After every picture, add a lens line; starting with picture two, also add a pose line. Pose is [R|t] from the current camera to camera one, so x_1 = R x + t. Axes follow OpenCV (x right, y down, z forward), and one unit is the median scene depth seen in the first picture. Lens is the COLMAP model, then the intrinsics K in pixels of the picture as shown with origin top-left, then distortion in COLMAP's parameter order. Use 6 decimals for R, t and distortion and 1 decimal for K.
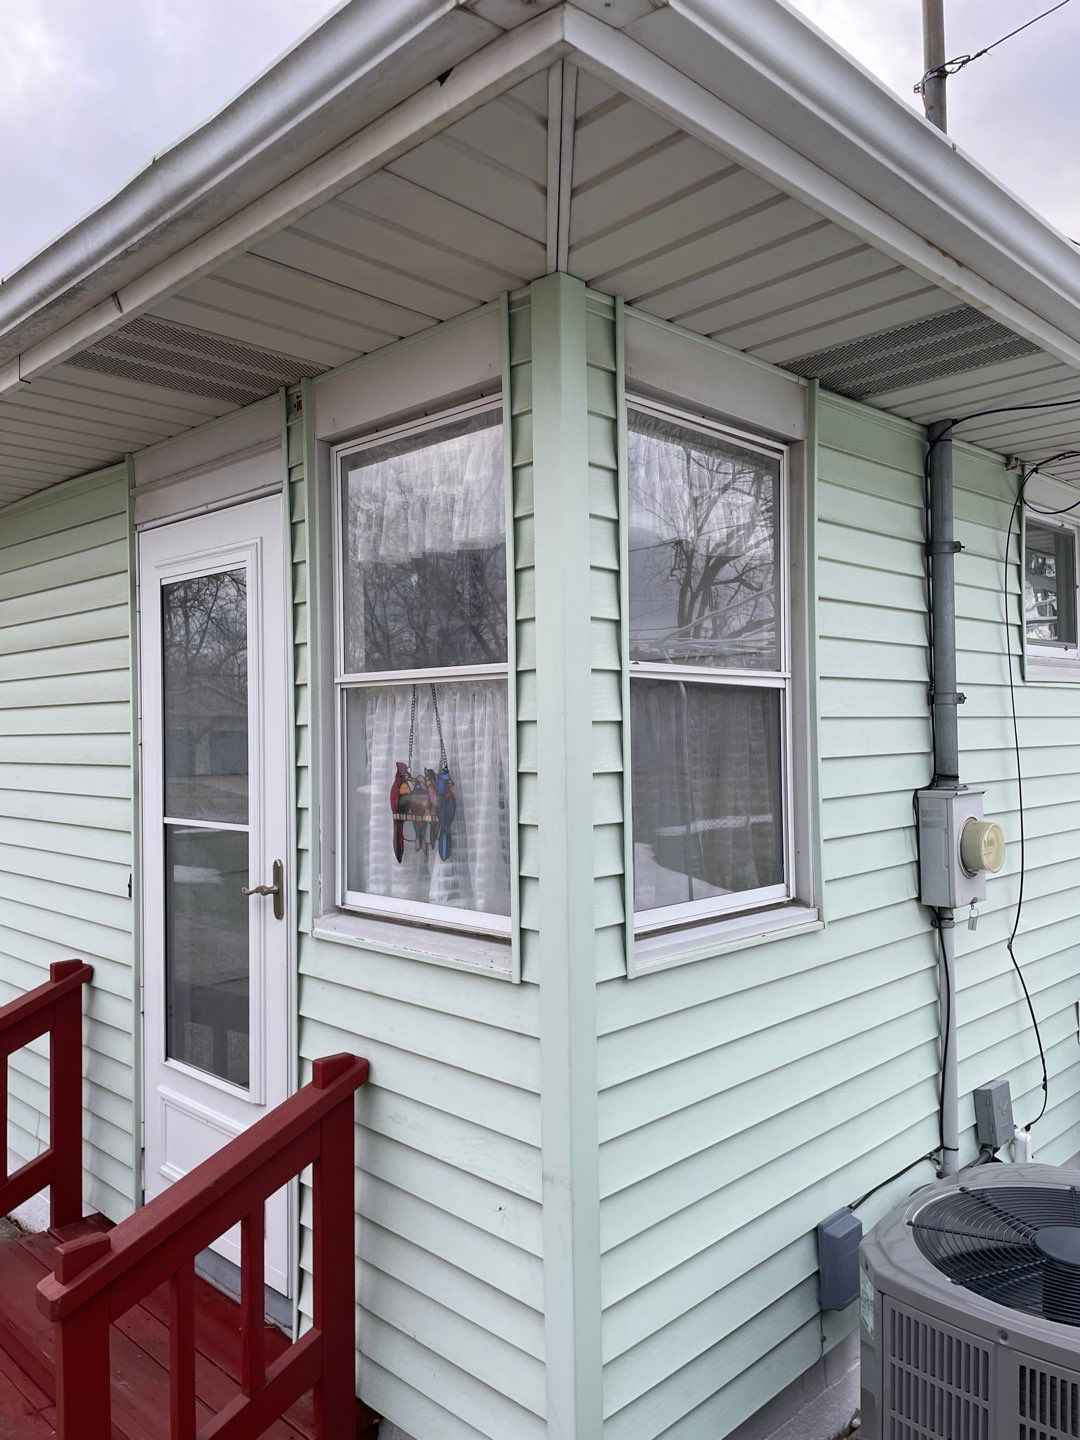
lens RADIAL K [[1089.1, 0, 540.0], [0, 1089.1, 720.0], [0, 0, 1]] dist [0.058559, -0.074197]
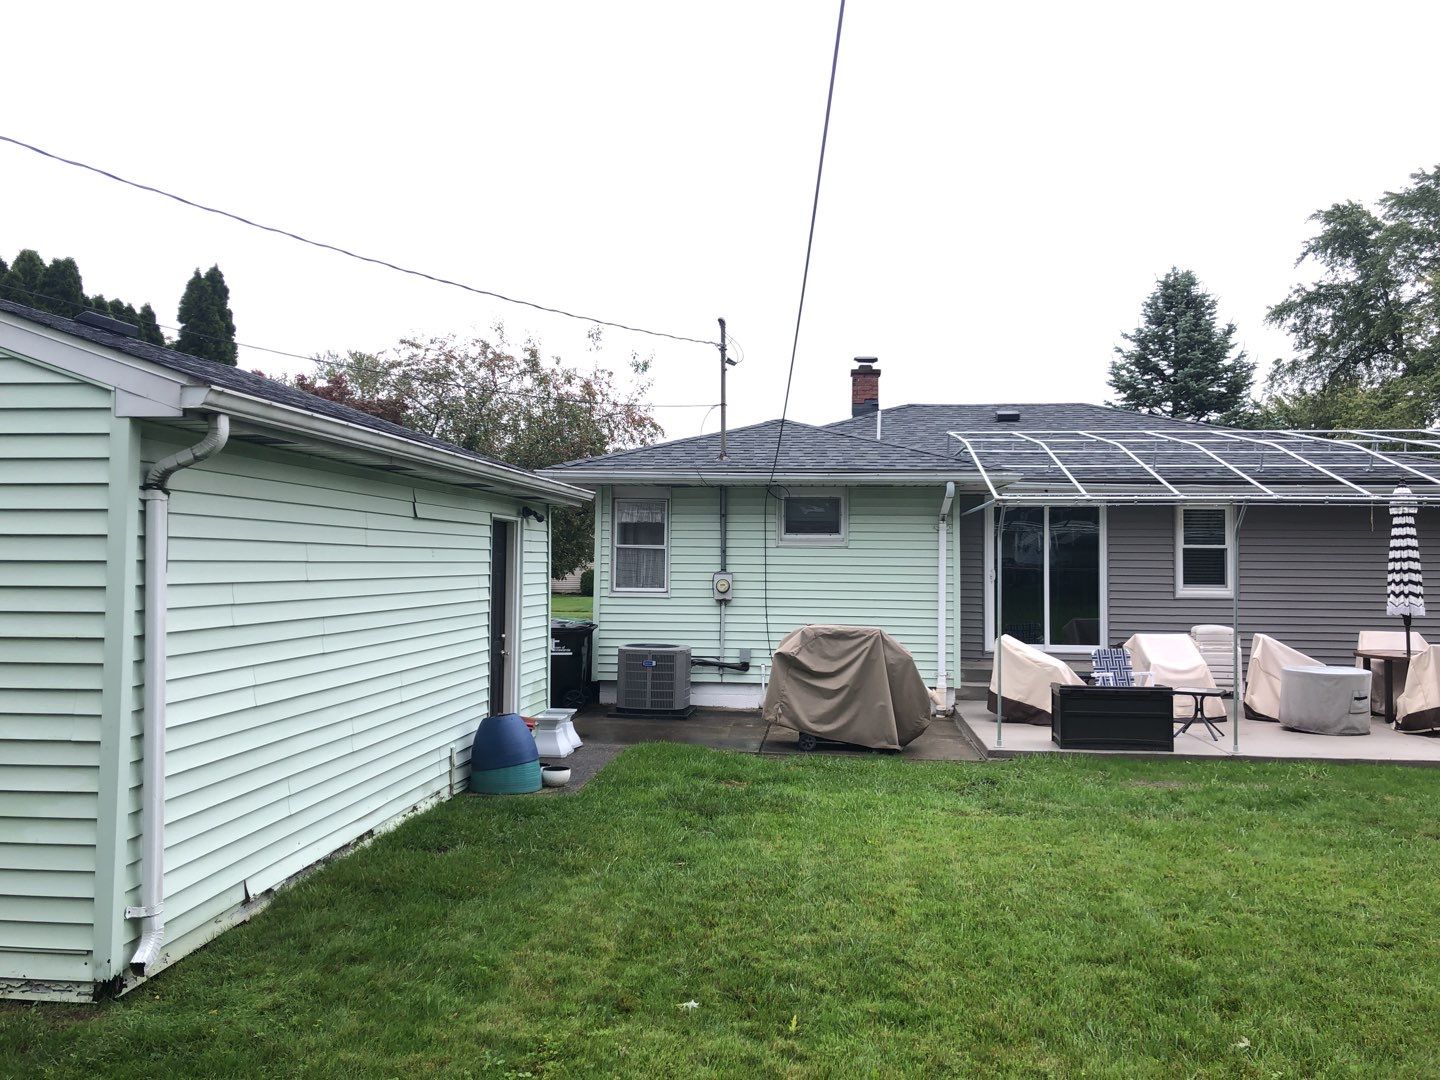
lens RADIAL K [[1173.1, 0, 723.9], [0, 1173.1, 523.8], [0, 0, 1]] dist [0.068140, -0.106798]
pose [[0.635894, 0.000926, -0.771776, 4.320816], [-0.014544, 0.999836, -0.010784, -0.084547], [0.771639, 0.018082, 0.635803, -2.085637]]
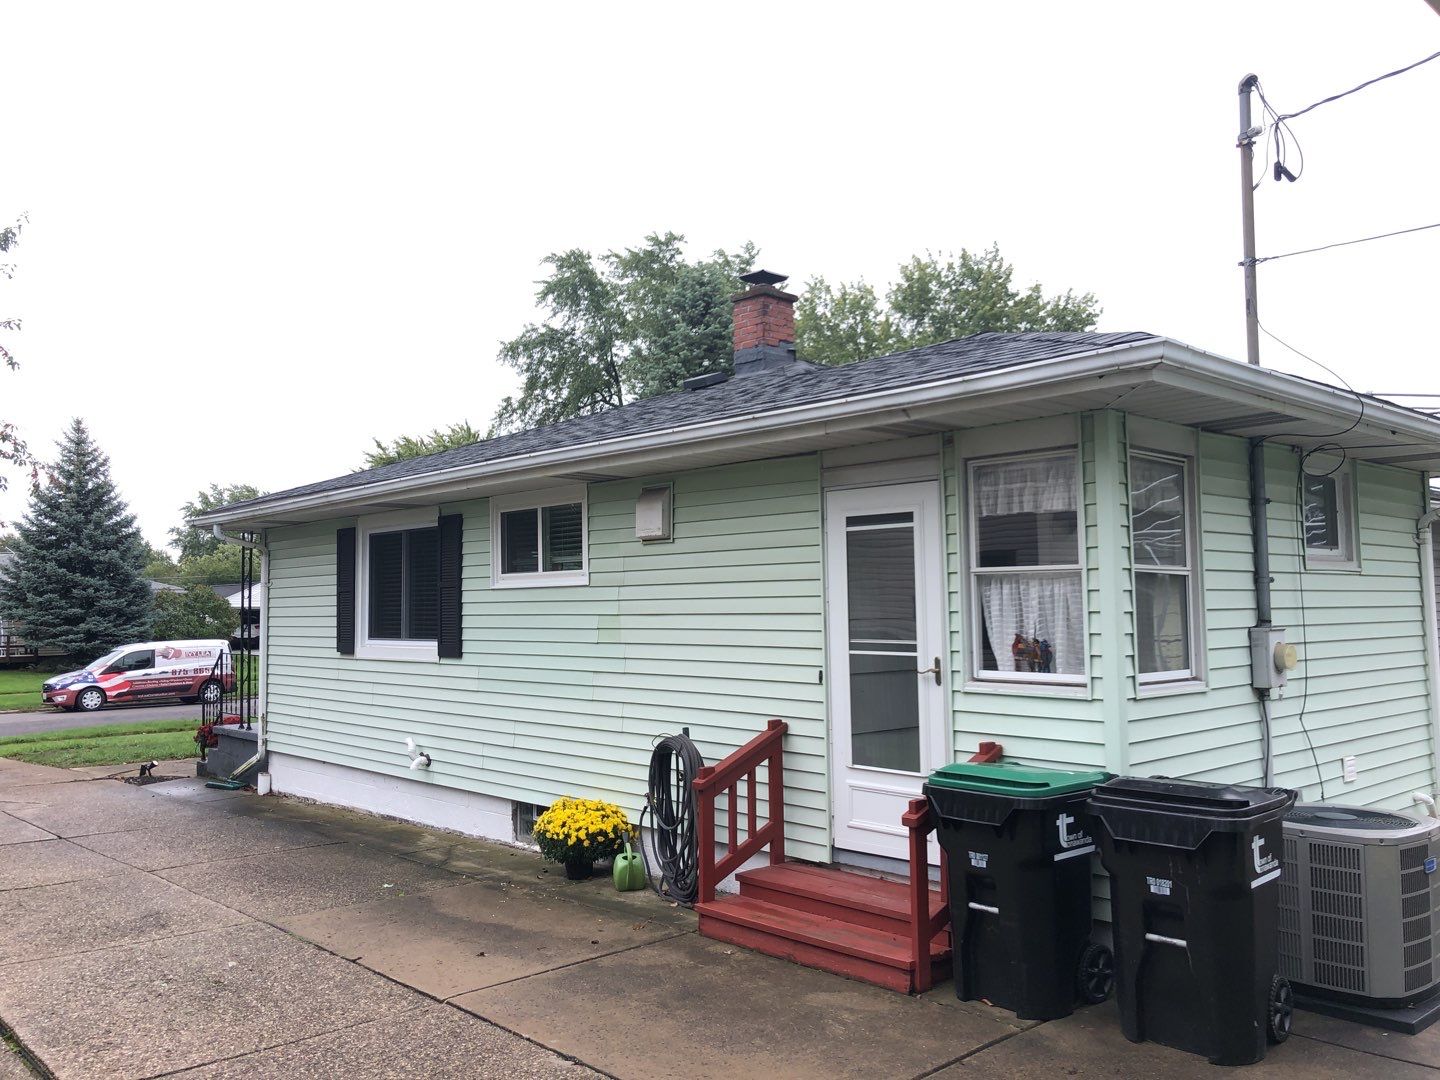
lens RADIAL K [[1173.1, 0, 723.9], [0, 1173.1, 523.8], [0, 0, 1]] dist [0.068140, -0.106798]
pose [[0.999113, 0.000598, -0.042099, -0.544851], [-0.003182, 0.998112, -0.061336, 0.013984], [0.041983, 0.061416, 0.997229, -1.244460]]
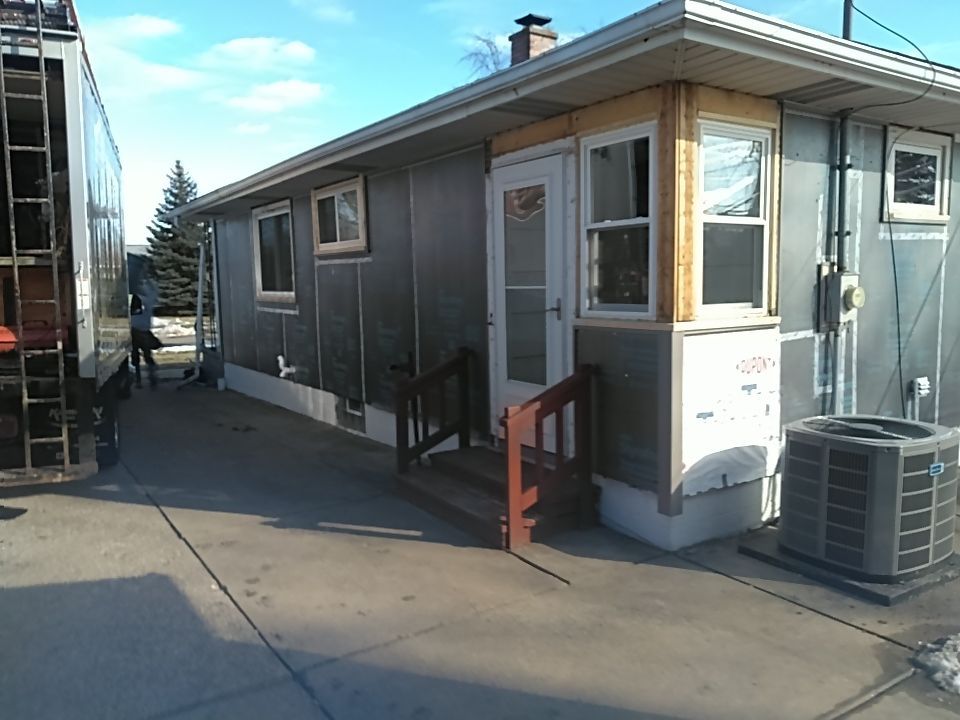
lens RADIAL K [[733.7, 0, 507.4], [0, 733.7, 362.2], [0, 0, 1]] dist [0.009485, -0.001928]
pose [[0.985863, 0.015008, -0.166882, -0.063702], [0.006117, 0.992093, 0.125359, 0.060744], [0.167443, -0.124607, 0.977975, -0.762288]]
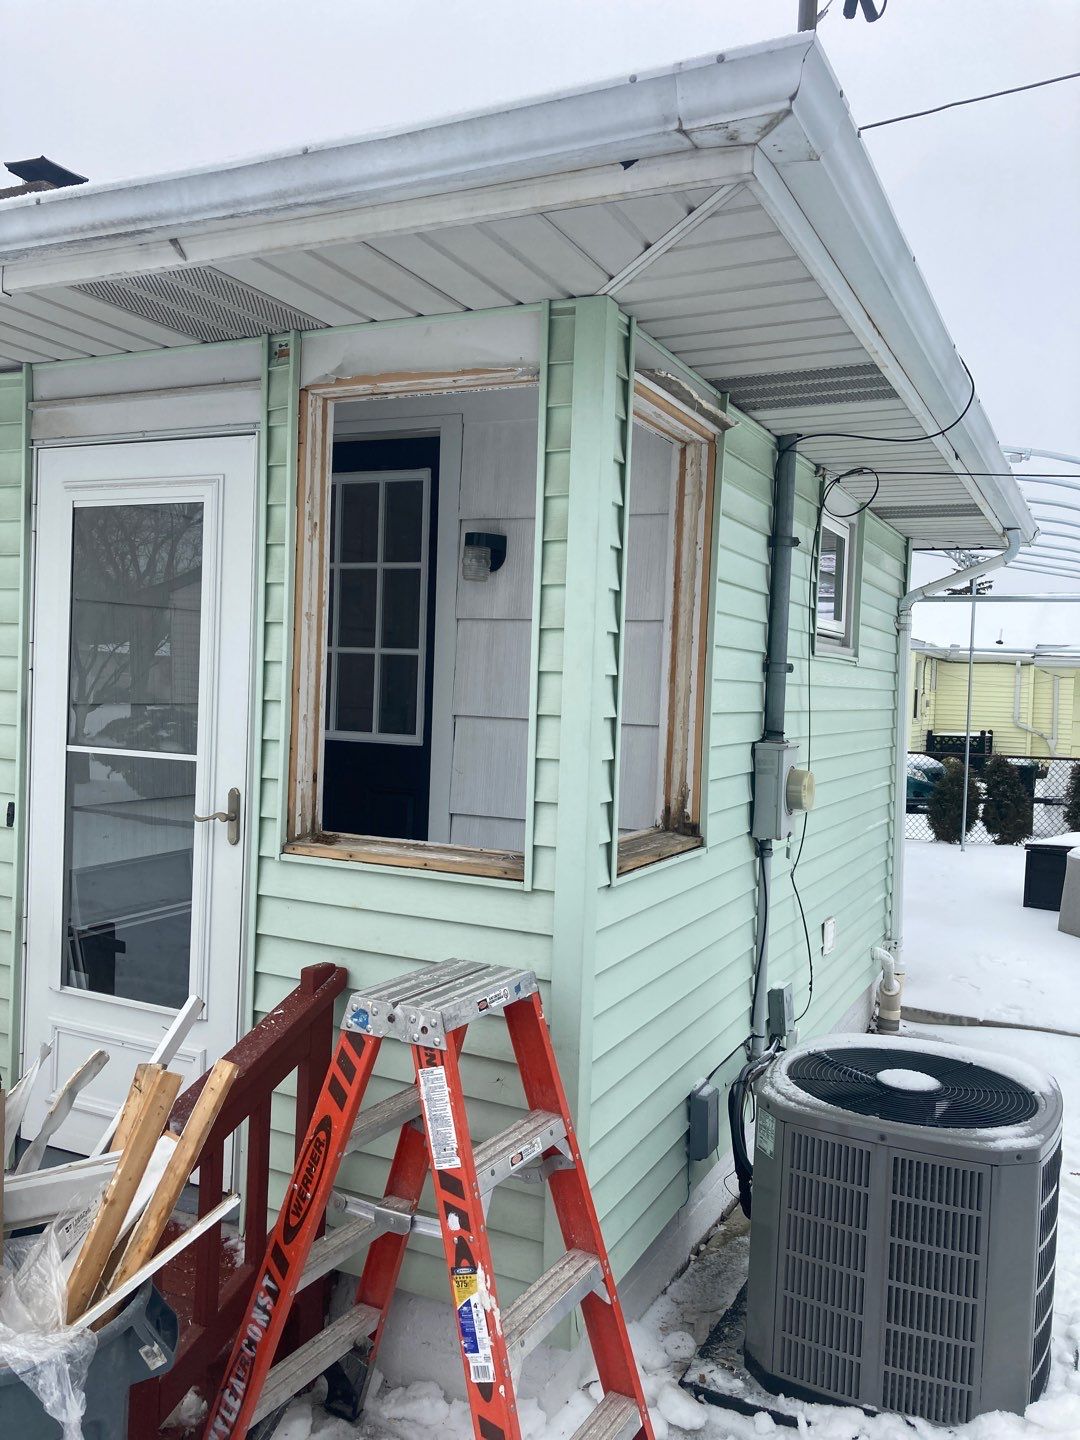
lens RADIAL K [[1173.1, 0, 540.0], [0, 1173.1, 720.0], [0, 0, 1]] dist [0.068140, -0.106798]
pose [[0.944729, 0.039415, 0.325475, -0.329998], [-0.053846, 0.997920, 0.035447, 0.006966], [-0.323401, -0.051013, 0.944886, -0.154034]]
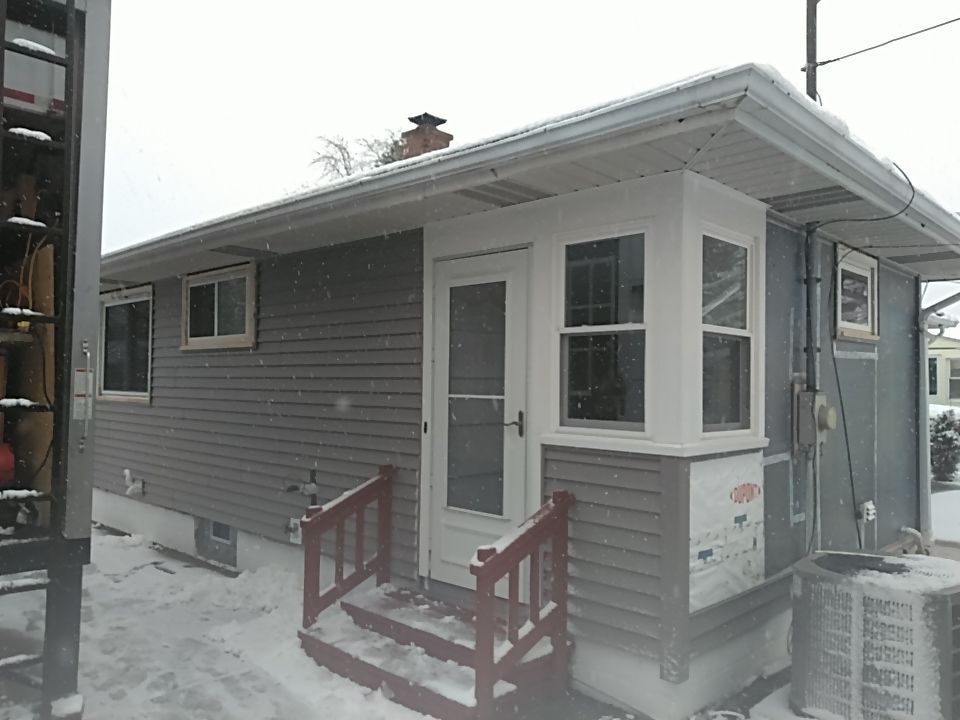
lens RADIAL K [[739.5, 0, 493.5], [0, 739.5, 363.4], [0, 0, 1]] dist [0.055637, -0.097269]
pose [[0.999187, 0.026445, 0.030417, -0.343716], [-0.025933, 0.999517, -0.017117, 0.058526], [-0.030855, 0.016315, 0.999391, -0.517755]]
